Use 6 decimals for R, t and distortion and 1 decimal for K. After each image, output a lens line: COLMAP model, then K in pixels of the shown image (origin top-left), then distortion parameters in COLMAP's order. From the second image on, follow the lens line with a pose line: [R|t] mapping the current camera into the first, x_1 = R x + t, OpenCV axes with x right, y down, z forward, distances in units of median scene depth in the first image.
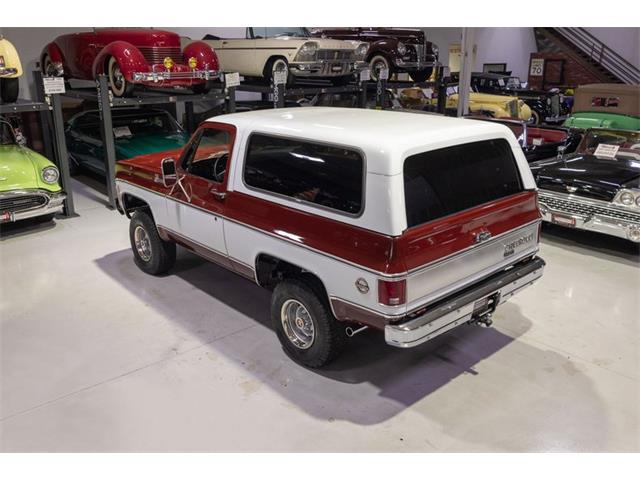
lens RADIAL K [[568.1, 0, 321.3], [0, 568.1, 211.0], [0, 0, 1]] dist [0.001865, -0.003072]
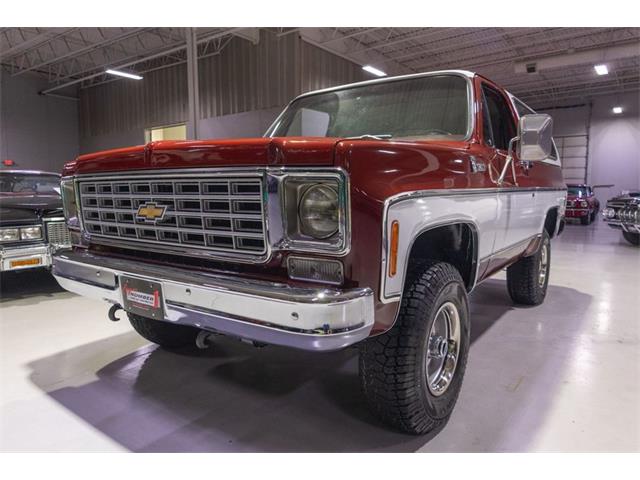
lens RADIAL K [[444.2, 0, 320.0], [0, 444.2, 240.0], [0, 0, 1]] dist [0.033985, -0.001429]
pose [[-0.212116, -0.099907, 0.972124, -0.768956], [0.267260, 0.950906, 0.156042, -0.108926], [-0.939989, 0.292909, -0.175001, 1.456209]]
